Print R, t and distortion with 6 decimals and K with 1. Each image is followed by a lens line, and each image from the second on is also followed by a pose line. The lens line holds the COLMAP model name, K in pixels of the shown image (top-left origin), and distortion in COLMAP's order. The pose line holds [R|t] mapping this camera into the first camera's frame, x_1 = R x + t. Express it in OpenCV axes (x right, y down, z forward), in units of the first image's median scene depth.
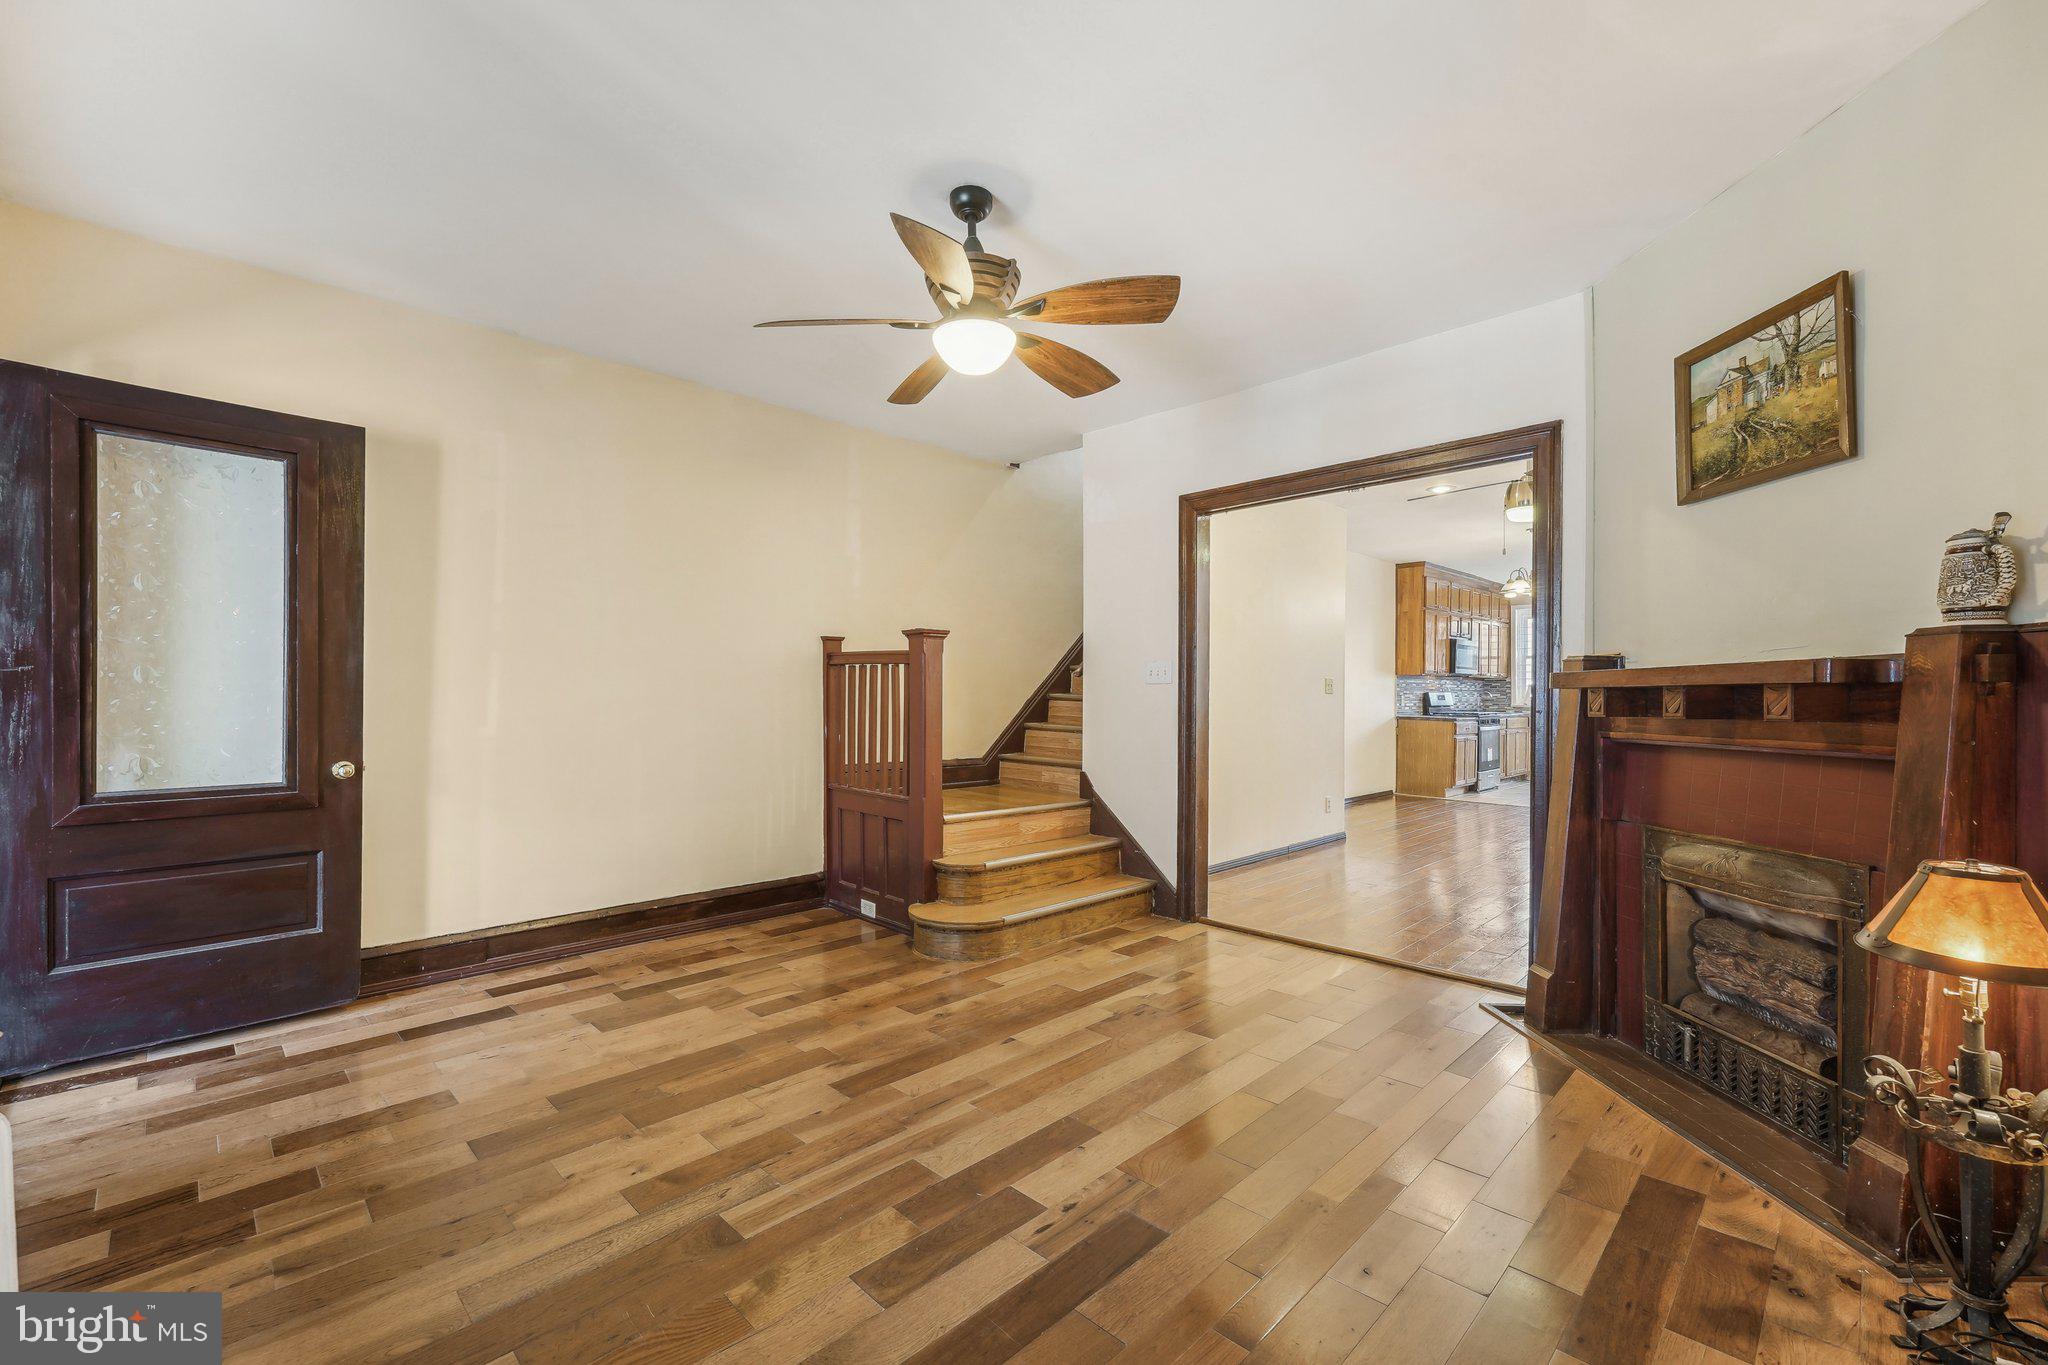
lens RADIAL K [[851.1, 0, 1012.6], [0, 851.1, 690.0], [0, 0, 1]] dist [0.000363, -0.000690]
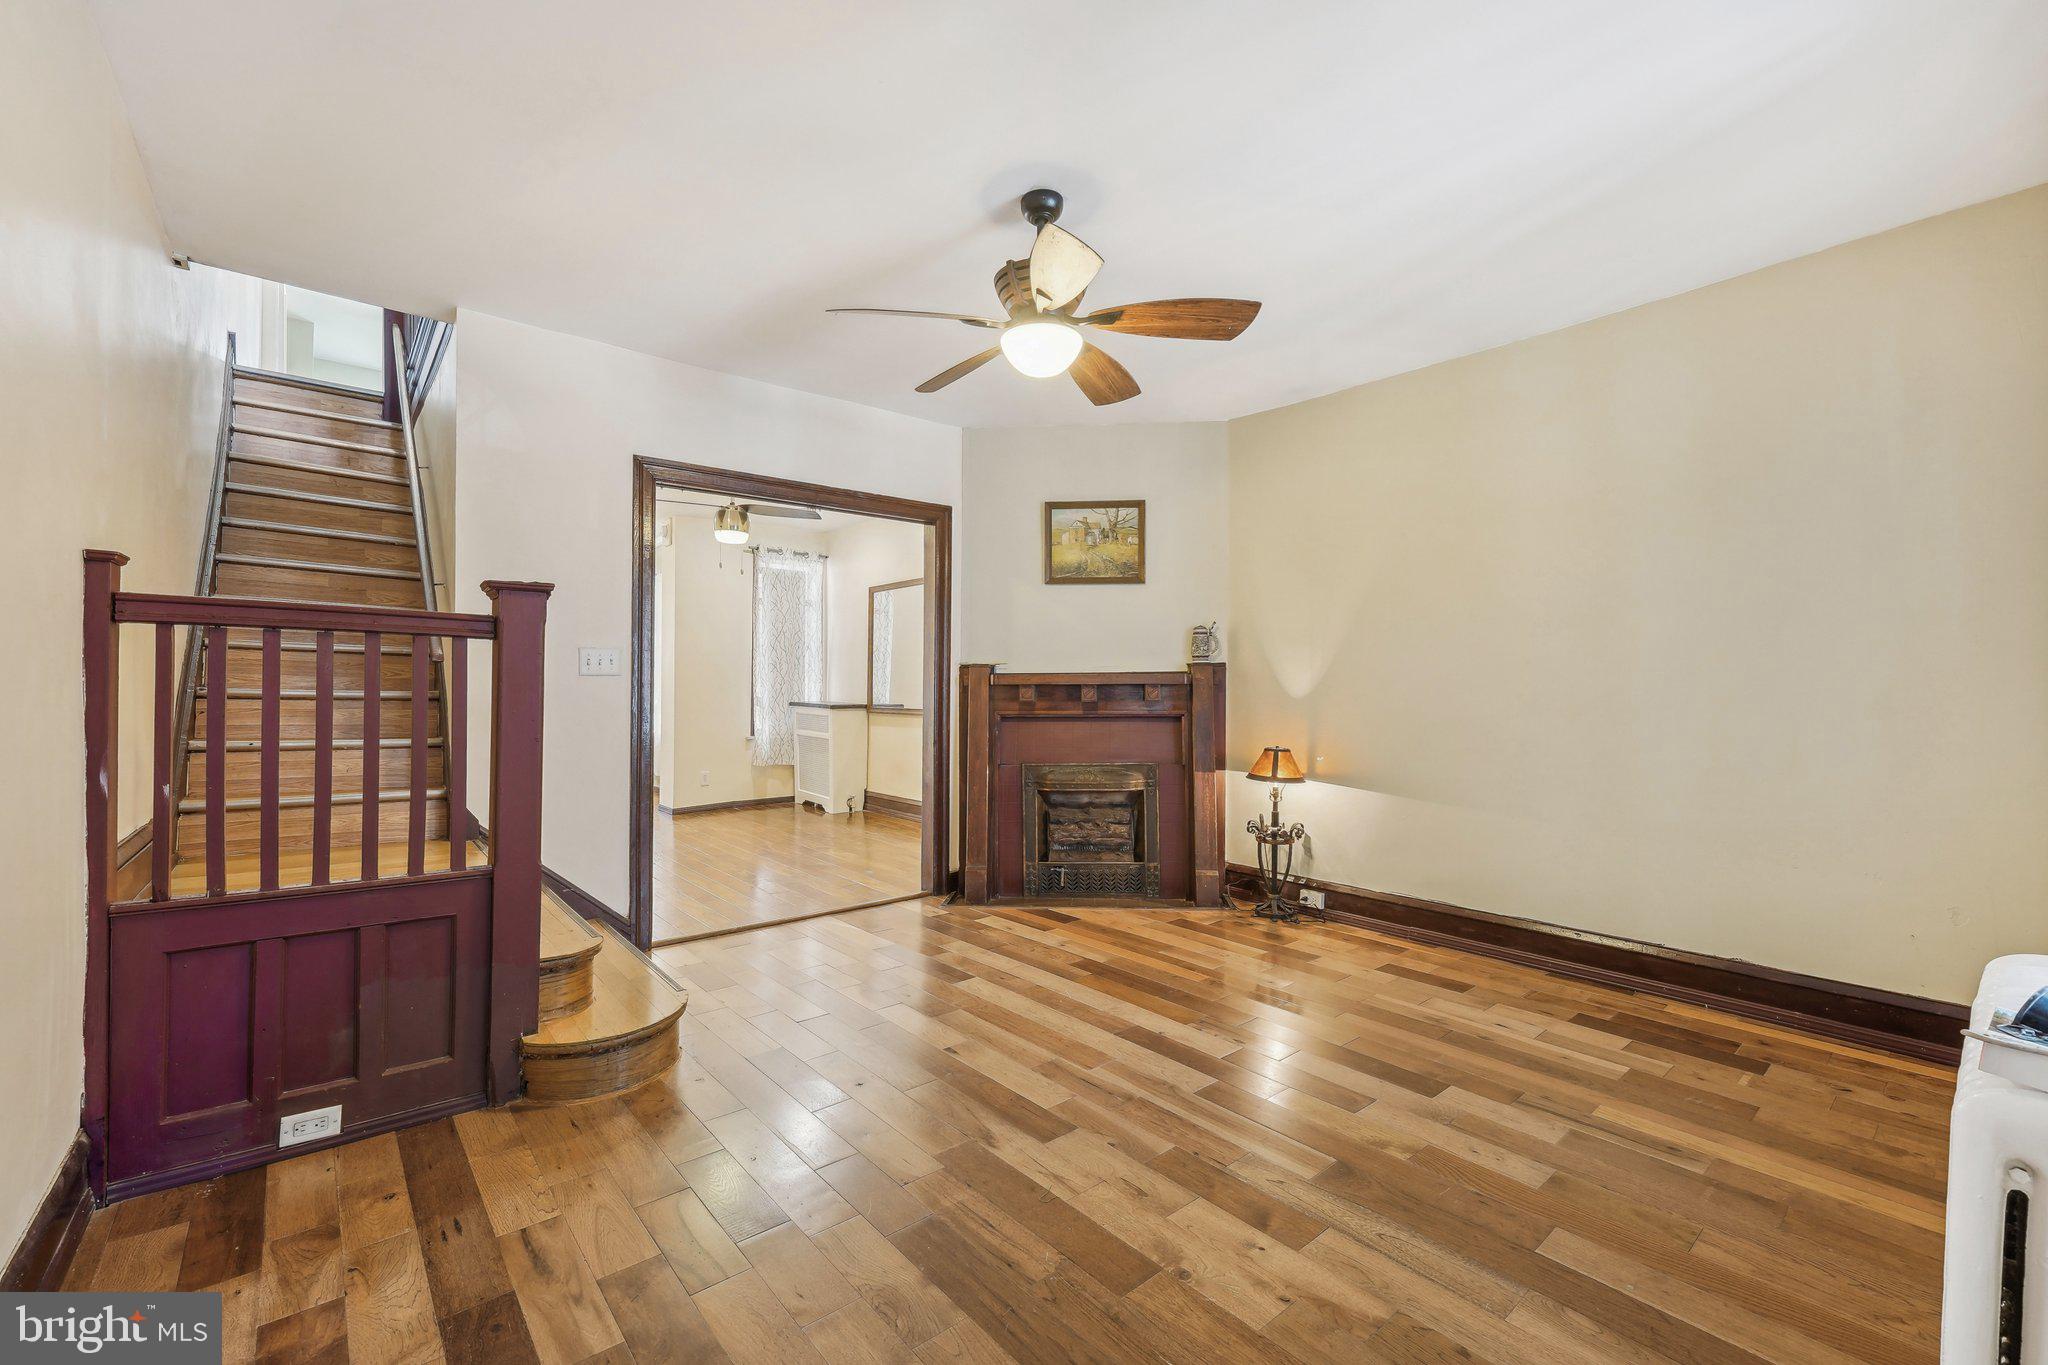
lens RADIAL K [[851.1, 0, 1010.7], [0, 851.1, 686.7], [0, 0, 1]] dist [0.000363, -0.000690]
pose [[0.089376, 0.000420, 0.995998, -0.825345], [-0.005503, 0.999985, 0.000072, 0.001005], [-0.995983, -0.005487, 0.089377, 0.734210]]
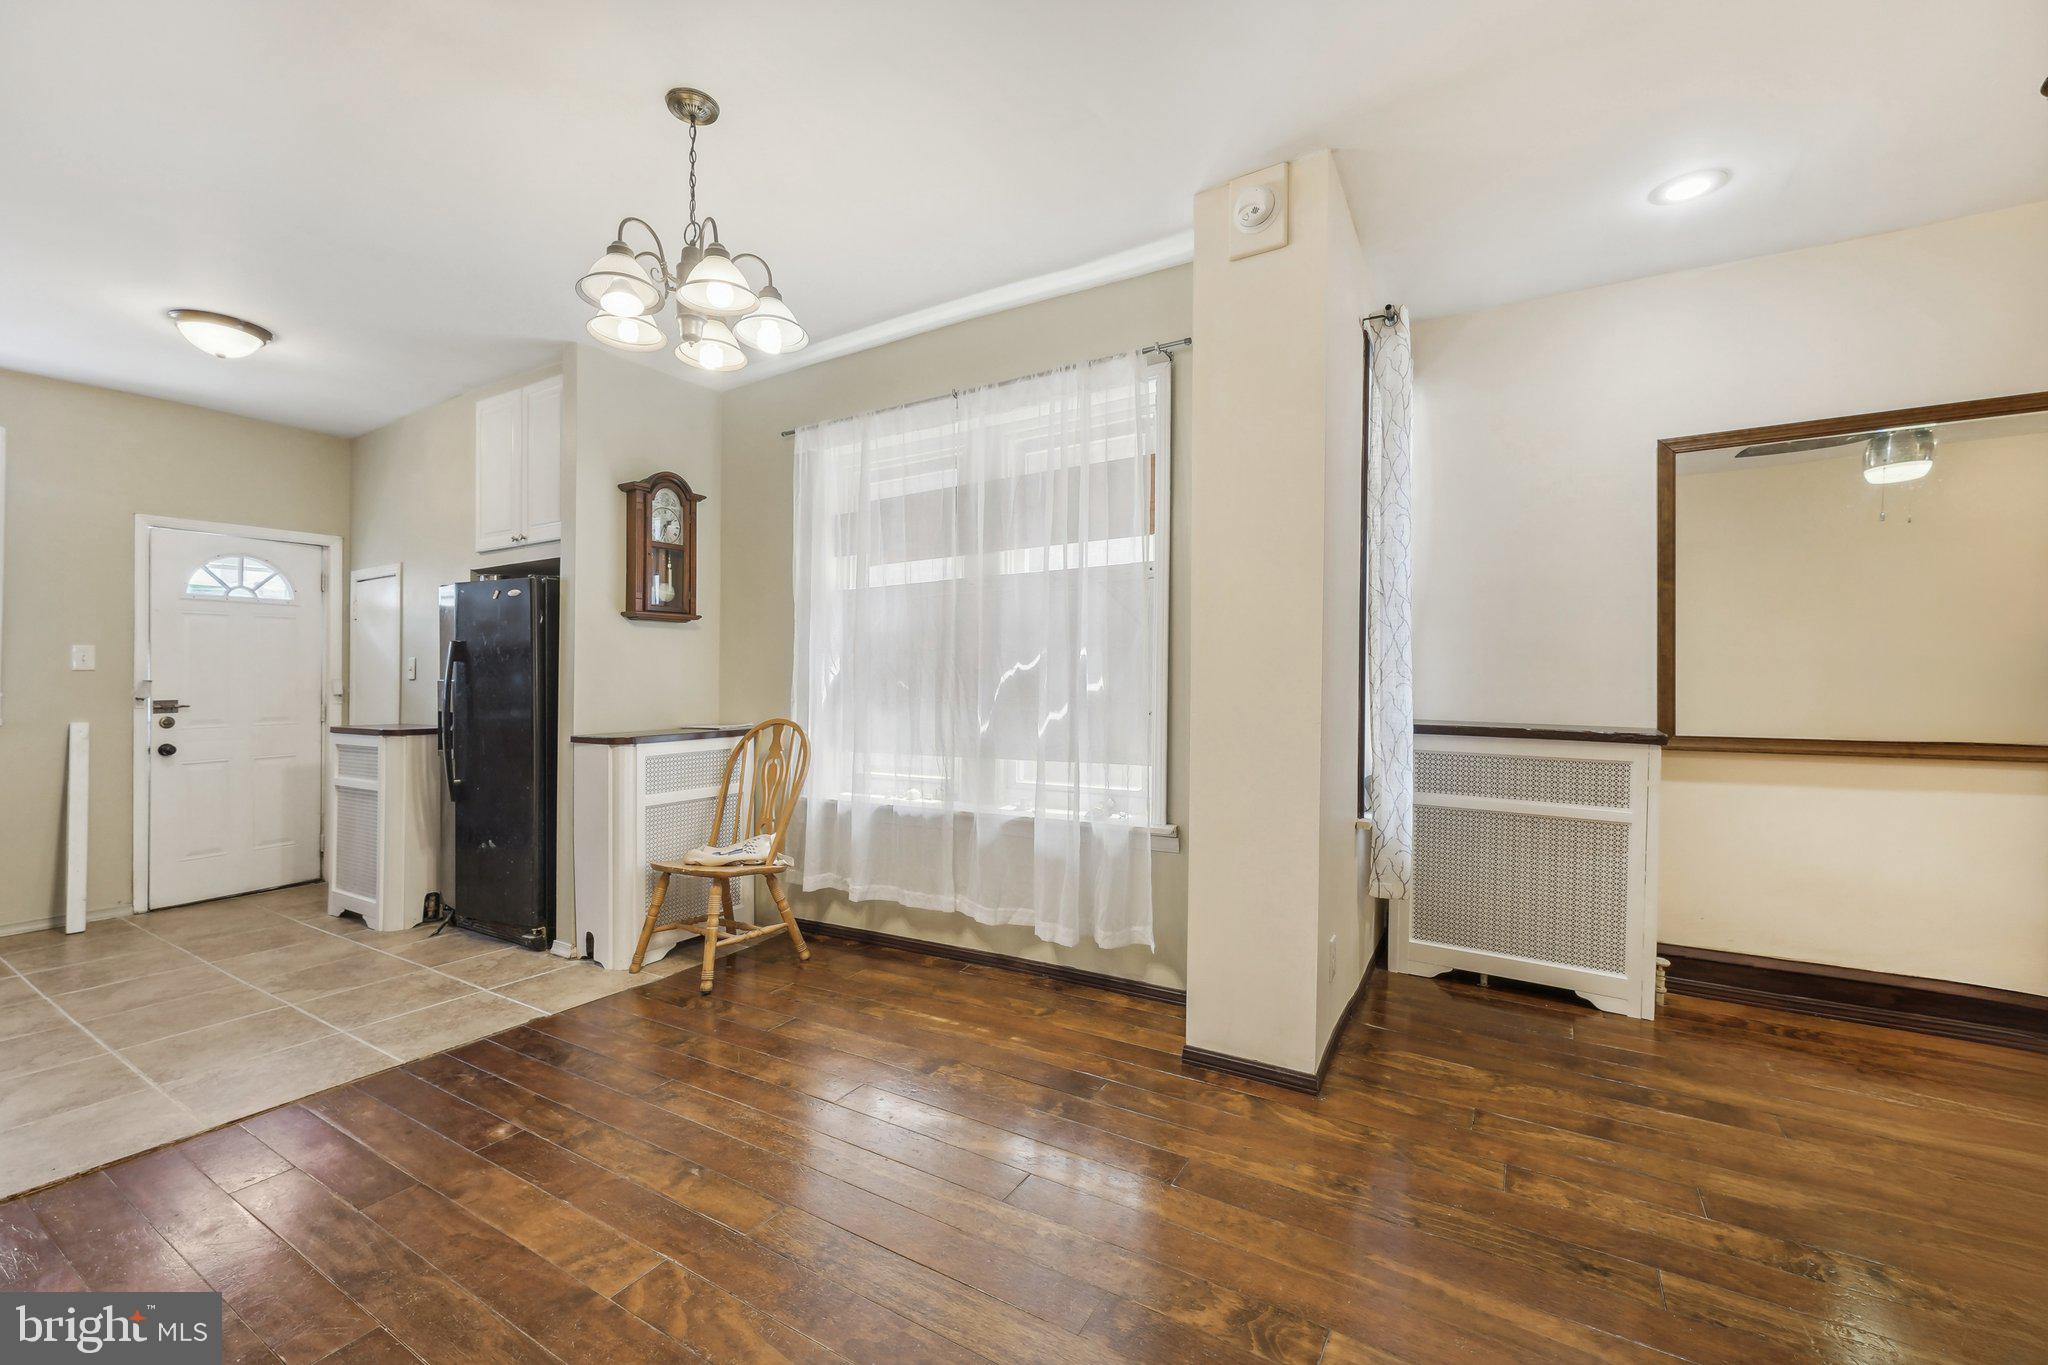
lens RADIAL K [[851.1, 0, 1018.0], [0, 851.1, 675.1], [0, 0, 1]] dist [0.000363, -0.000690]
pose [[-0.247720, 0.007715, 0.968801, 0.727443], [-0.003694, 0.999954, -0.008907, 0.002605], [-0.968825, -0.005785, -0.247680, 2.263854]]
